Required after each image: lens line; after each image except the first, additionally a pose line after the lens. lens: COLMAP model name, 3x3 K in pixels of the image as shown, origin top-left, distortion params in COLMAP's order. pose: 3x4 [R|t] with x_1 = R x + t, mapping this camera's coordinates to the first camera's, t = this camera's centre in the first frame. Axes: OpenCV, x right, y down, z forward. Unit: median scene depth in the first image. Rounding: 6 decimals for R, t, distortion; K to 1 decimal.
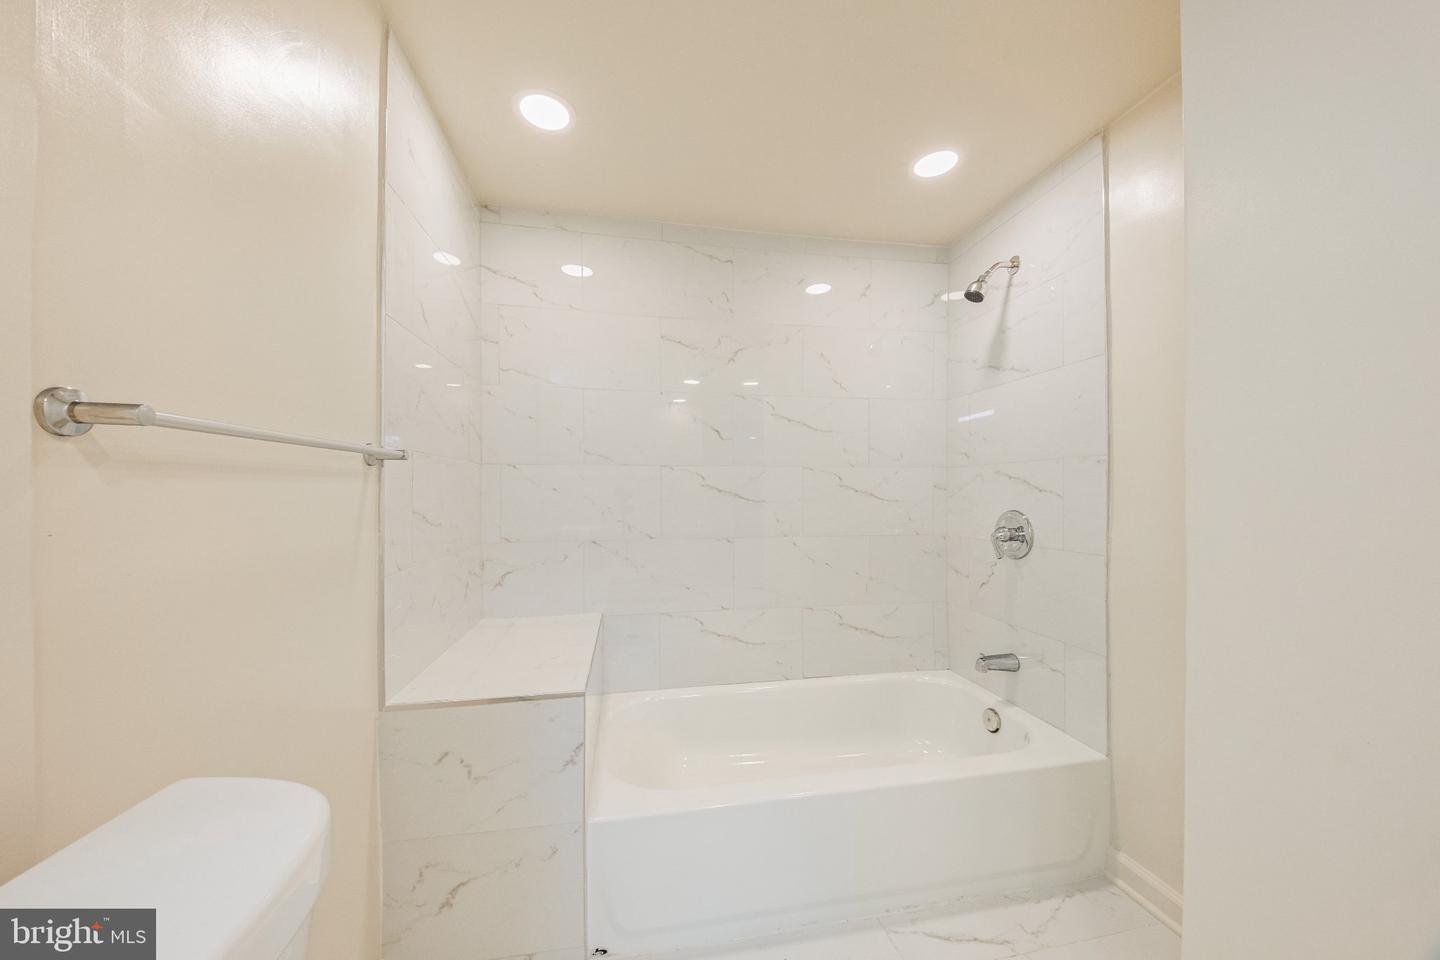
lens RADIAL K [[492.5, 0, 720.4], [0, 492.5, 488.4], [0, 0, 1]] dist [-0.006113, -0.000064]
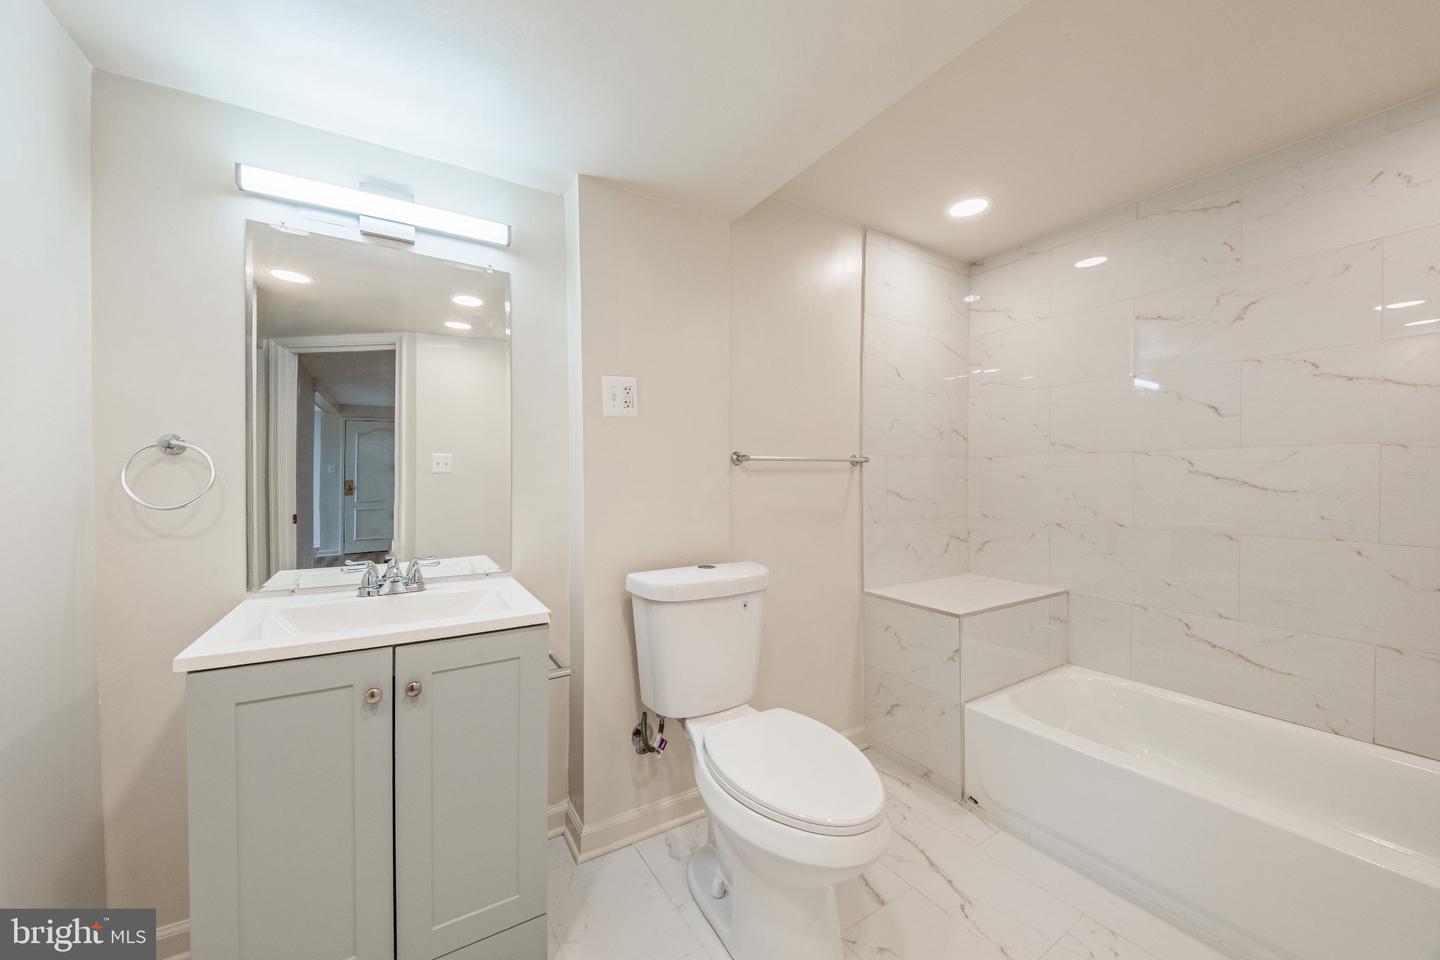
lens RADIAL K [[530.3, 0, 722.0], [0, 530.3, 474.6], [0, 0, 1]] dist [-0.001312, -0.000077]
pose [[0.356649, -0.012267, -0.934158, 0.919355], [0.006729, 0.999922, -0.010562, 0.006645], [0.934214, -0.002519, 0.356704, -0.220176]]
